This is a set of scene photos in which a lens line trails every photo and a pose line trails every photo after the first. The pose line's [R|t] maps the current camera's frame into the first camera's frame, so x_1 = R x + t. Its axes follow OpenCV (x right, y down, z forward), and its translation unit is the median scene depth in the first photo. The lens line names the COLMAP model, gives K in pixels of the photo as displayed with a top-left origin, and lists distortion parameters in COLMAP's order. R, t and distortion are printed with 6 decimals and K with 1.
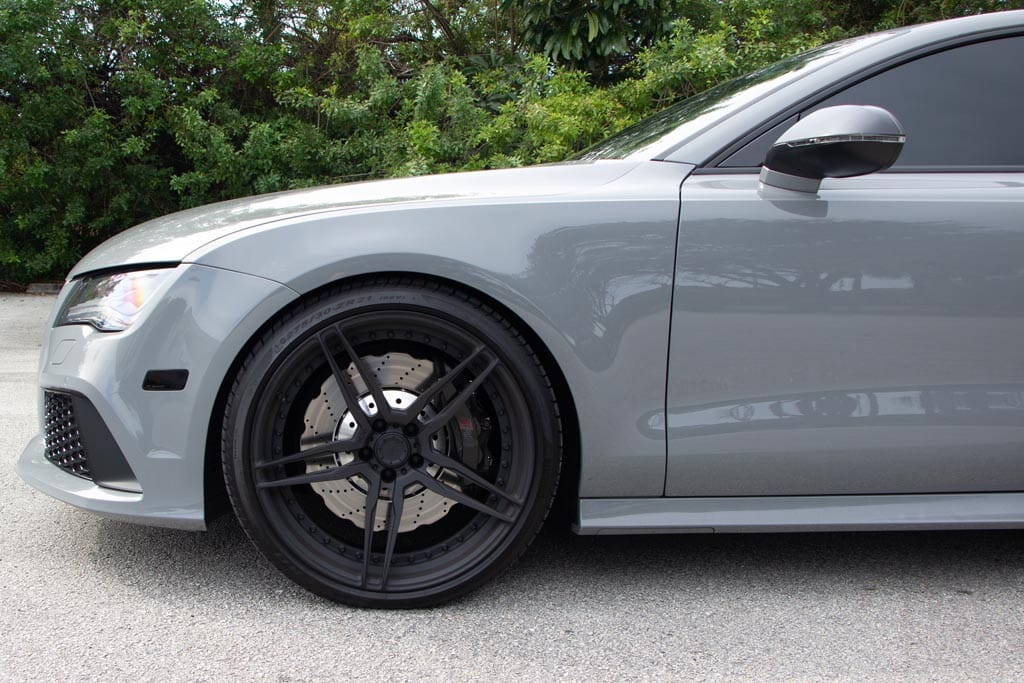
lens RADIAL K [[1148.2, 0, 511.7], [0, 1148.2, 414.6], [0, 0, 1]] dist [-0.115997, -0.025011]
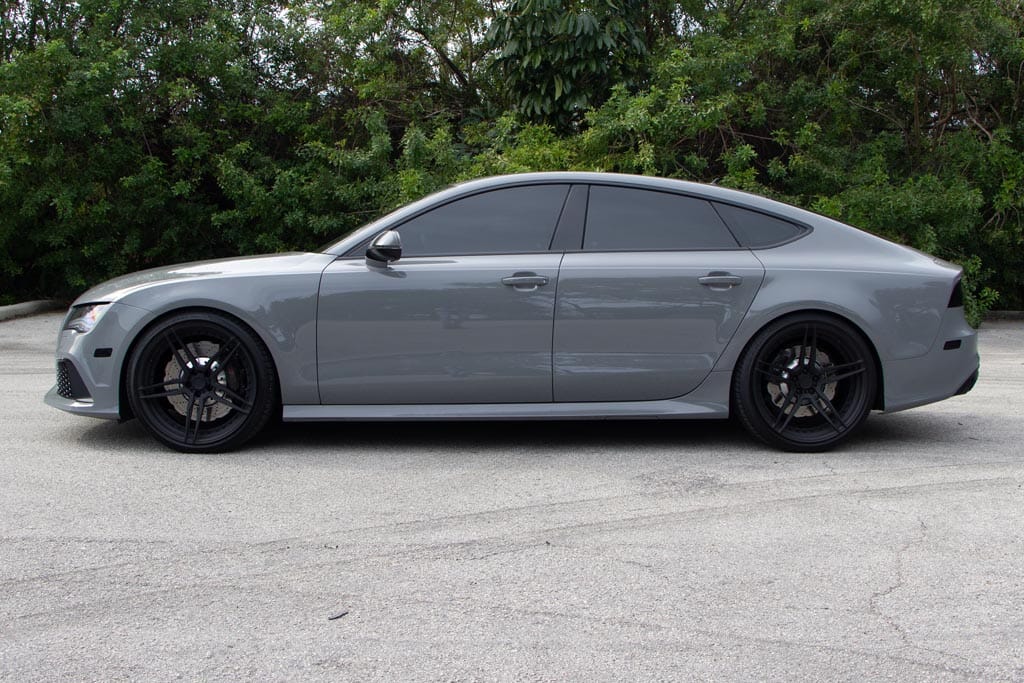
lens RADIAL K [[1090.5, 0, 512.0], [0, 1090.5, 341.5], [0, 0, 1]] dist [-0.101939, 0.004964]
pose [[0.999055, -0.005883, -0.043056, 0.084836], [0.002635, 0.997172, -0.075110, 0.015516], [0.043376, 0.074926, 0.996245, -0.156629]]
